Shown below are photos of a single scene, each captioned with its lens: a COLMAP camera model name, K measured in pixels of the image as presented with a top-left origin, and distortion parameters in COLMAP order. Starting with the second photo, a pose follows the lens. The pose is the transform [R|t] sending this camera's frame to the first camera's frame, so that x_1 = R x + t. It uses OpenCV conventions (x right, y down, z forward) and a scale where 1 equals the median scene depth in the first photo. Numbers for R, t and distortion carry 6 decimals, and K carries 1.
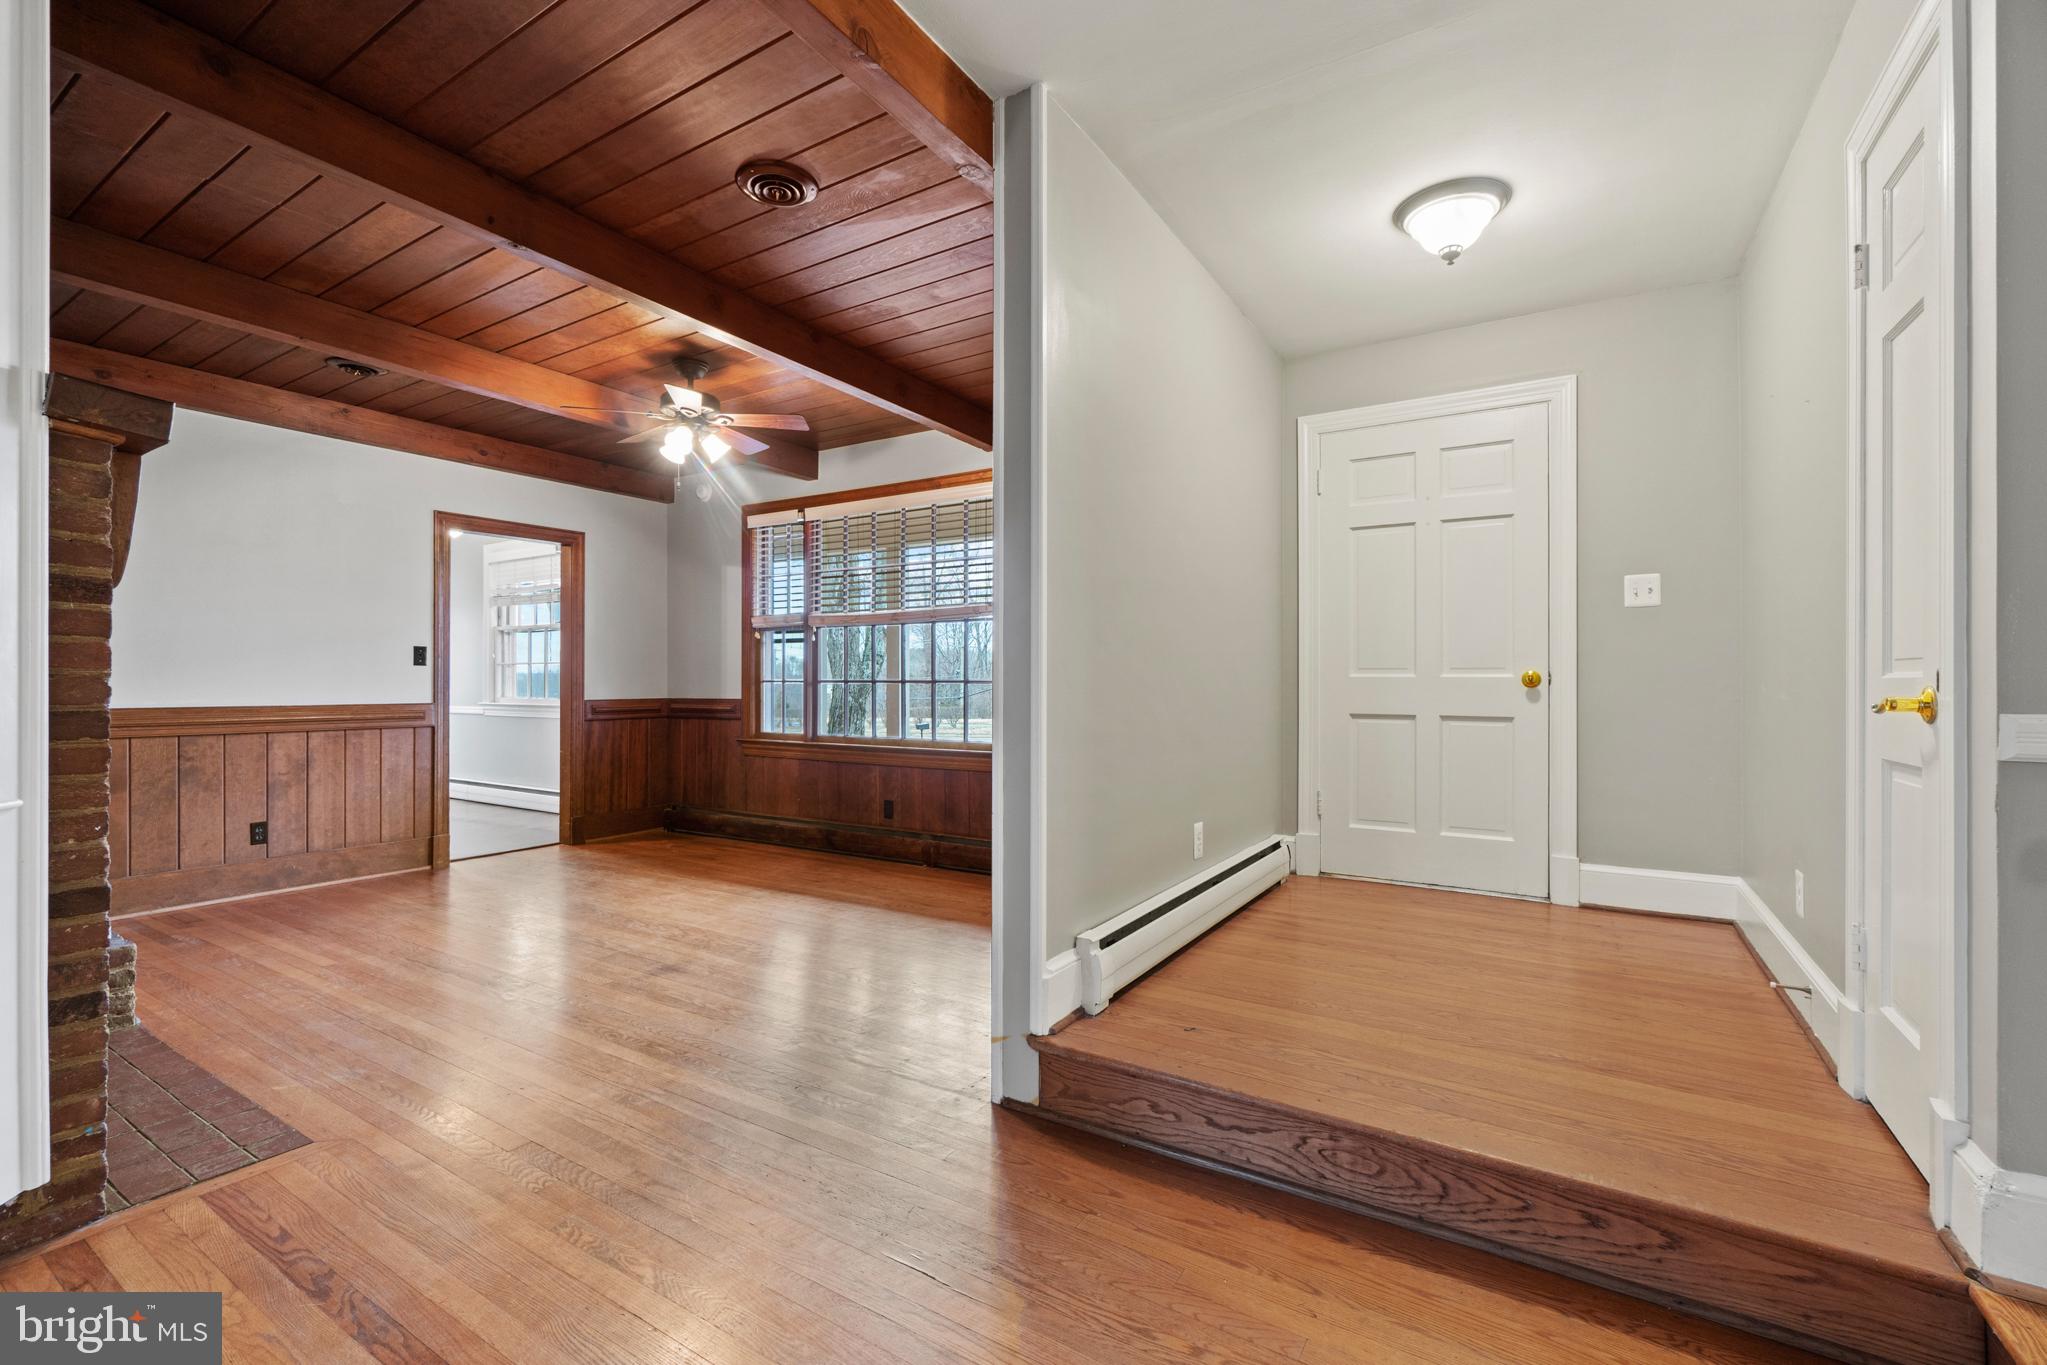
lens RADIAL K [[880.5, 0, 1022.7], [0, 880.5, 684.0], [0, 0, 1]] dist [0.002302, 0.001436]
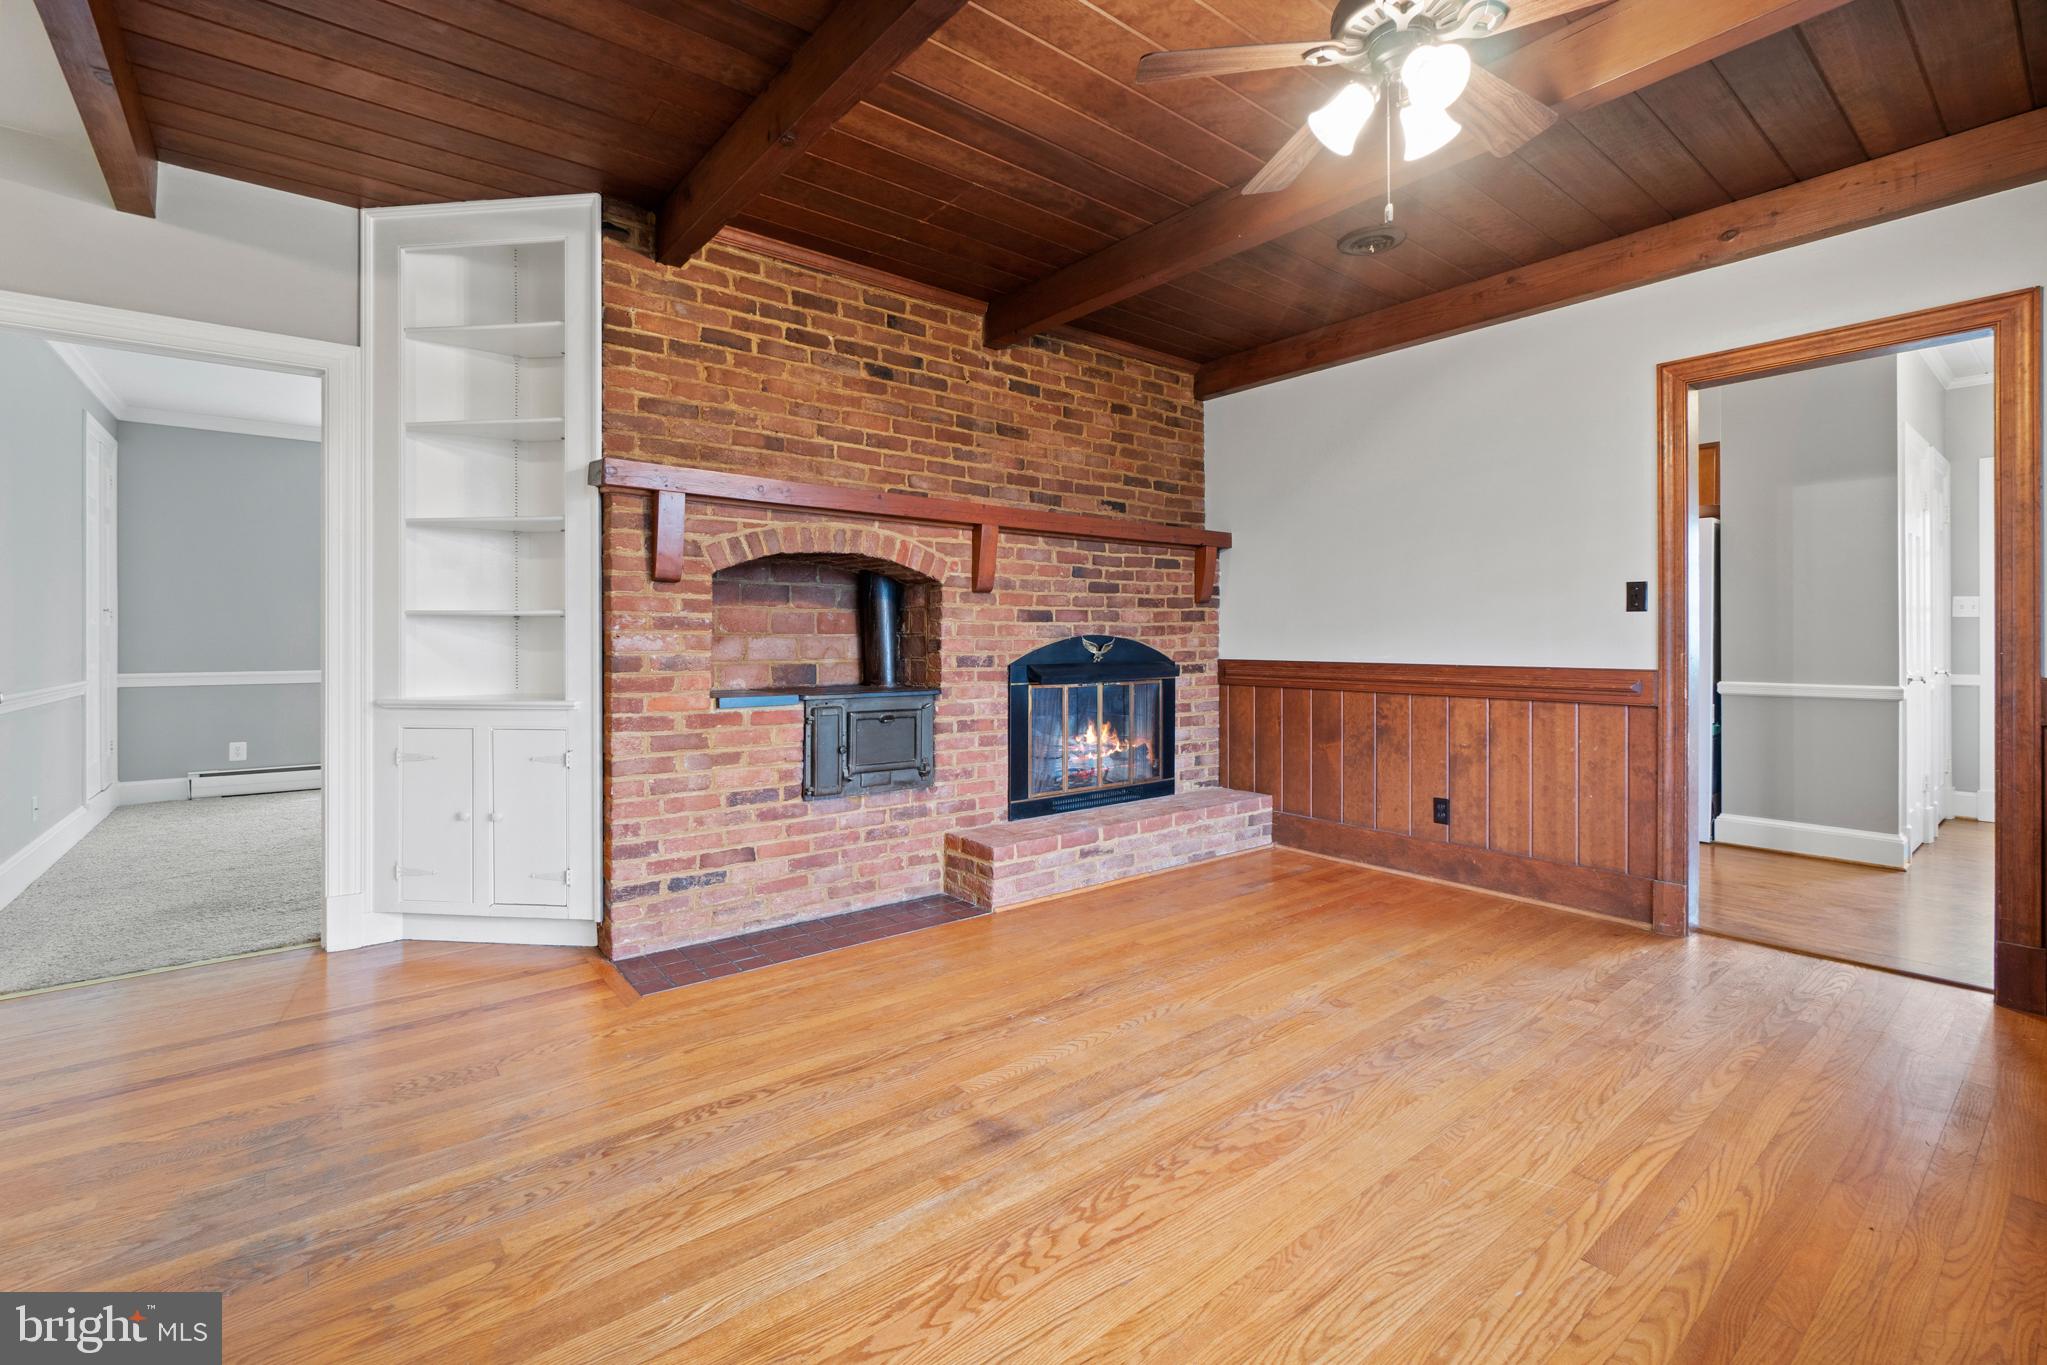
lens RADIAL K [[880.5, 0, 979.8], [0, 880.5, 630.3], [0, 0, 1]] dist [0.002302, 0.001436]
pose [[-0.346446, -0.006119, -0.938050, 0.105528], [-0.001150, 0.999981, -0.006098, -0.002746], [0.938069, -0.001034, -0.346446, 0.857555]]
